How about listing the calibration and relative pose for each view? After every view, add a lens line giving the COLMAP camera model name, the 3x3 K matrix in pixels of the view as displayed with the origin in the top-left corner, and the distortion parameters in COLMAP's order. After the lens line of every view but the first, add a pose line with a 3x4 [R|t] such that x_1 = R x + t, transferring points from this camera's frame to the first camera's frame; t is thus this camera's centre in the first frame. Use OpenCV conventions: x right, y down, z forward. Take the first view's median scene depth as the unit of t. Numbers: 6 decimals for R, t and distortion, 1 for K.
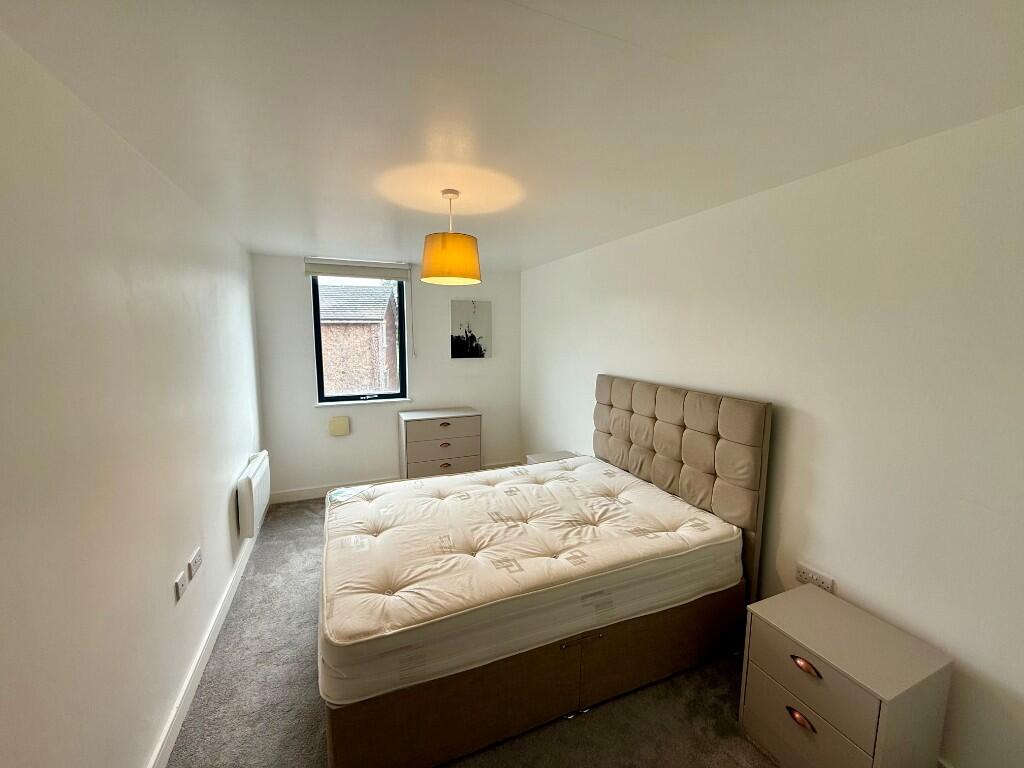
lens RADIAL K [[411.9, 0, 516.4], [0, 411.9, 382.6], [0, 0, 1]] dist [0.005420, -0.000302]
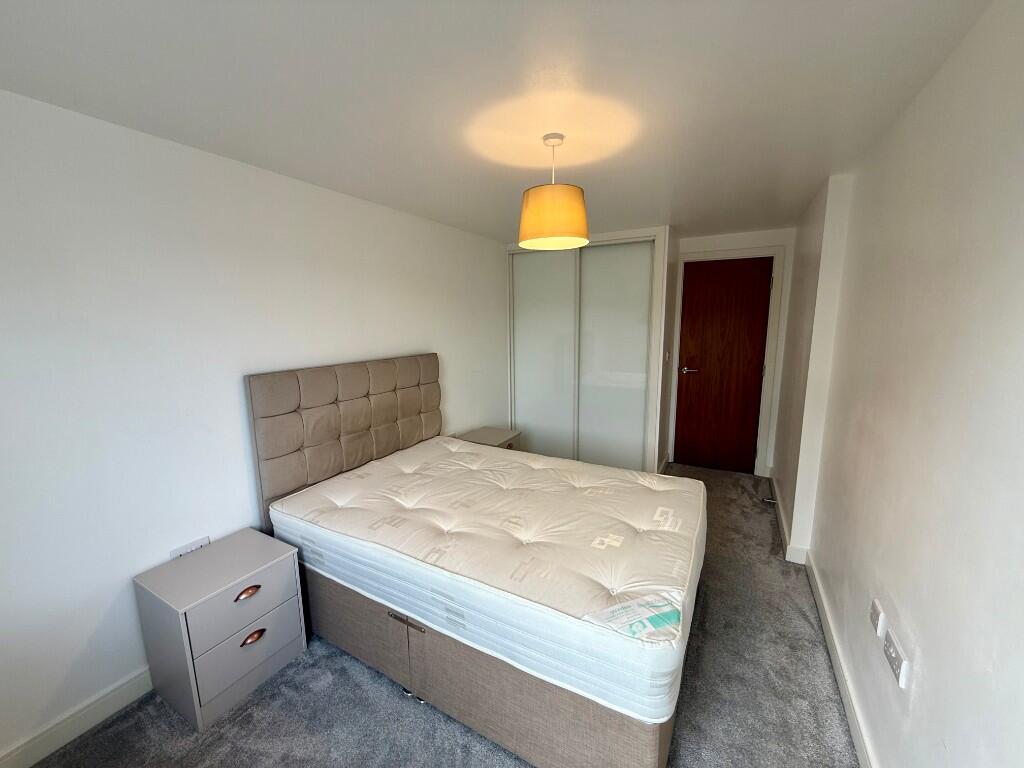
lens RADIAL K [[411.9, 0, 511.4], [0, 411.9, 385.4], [0, 0, 1]] dist [0.005420, -0.000302]
pose [[-0.624370, -0.123845, 0.771249, -0.732522], [0.099503, 0.966698, 0.235783, -0.155525], [-0.774765, 0.223958, -0.591254, 1.501367]]
